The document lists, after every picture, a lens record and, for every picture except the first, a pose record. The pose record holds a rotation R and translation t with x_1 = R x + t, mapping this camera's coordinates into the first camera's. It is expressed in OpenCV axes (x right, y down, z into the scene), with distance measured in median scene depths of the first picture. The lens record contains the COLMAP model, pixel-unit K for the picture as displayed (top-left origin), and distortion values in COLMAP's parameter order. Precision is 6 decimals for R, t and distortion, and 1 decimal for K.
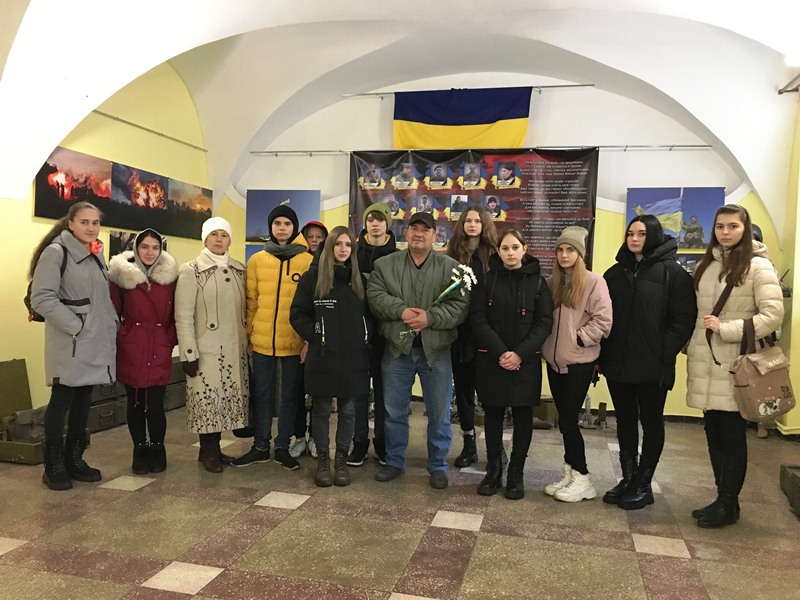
lens RADIAL K [[684.0, 0, 398.1], [0, 684.0, 299.3], [0, 0, 1]] dist [0.074002, -0.099293]
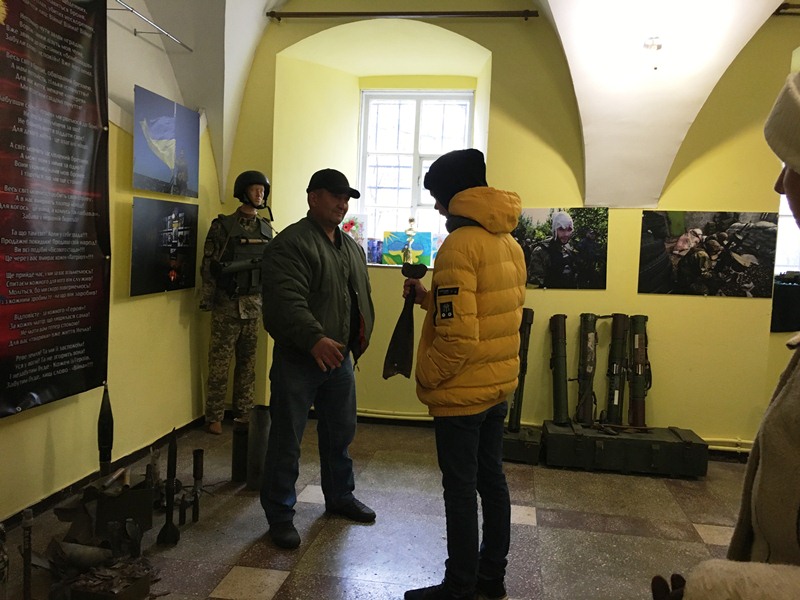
lens RADIAL K [[684.0, 0, 393.5], [0, 684.0, 292.5], [0, 0, 1]] dist [0.074002, -0.099293]
pose [[-0.076409, -0.097073, 0.992340, -0.277521], [-0.004480, 0.995273, 0.097015, -0.042883], [-0.997066, 0.002967, -0.076483, 0.808575]]
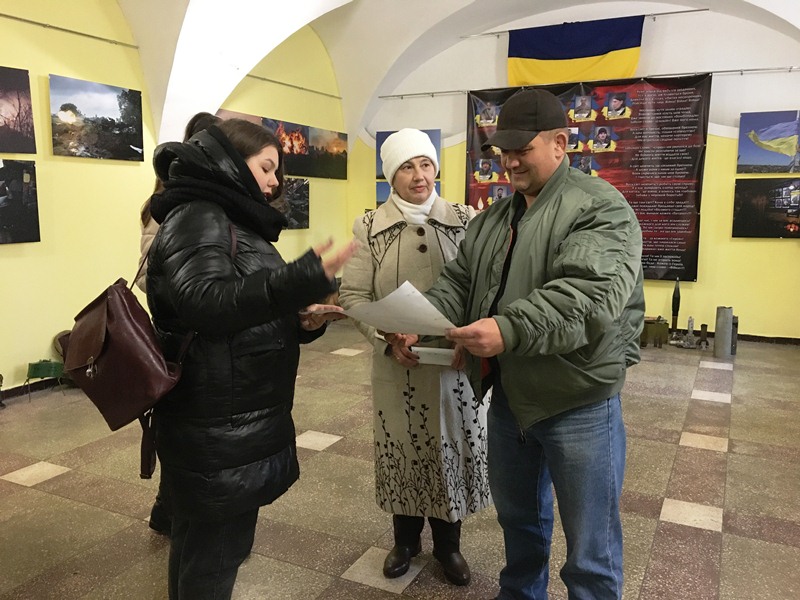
lens RADIAL K [[684.0, 0, 396.9], [0, 684.0, 301.9], [0, 0, 1]] dist [0.074002, -0.099293]
pose [[0.975092, 0.006770, -0.221699, 0.068329], [0.018618, 0.993508, 0.112226, -0.010601], [0.221020, -0.113558, 0.968636, -0.116032]]
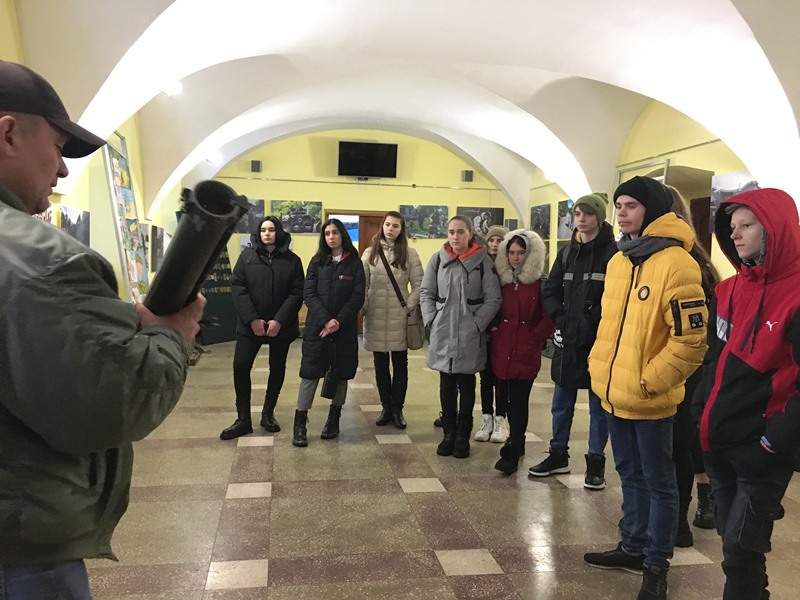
lens RADIAL K [[684.0, 0, 402.0], [0, 684.0, 300.4], [0, 0, 1]] dist [0.074002, -0.099293]
pose [[-0.914184, -0.023824, -0.404598, 0.243209], [-0.064159, 0.994190, 0.086425, -0.031588], [0.400188, 0.104967, -0.910402, 0.772113]]
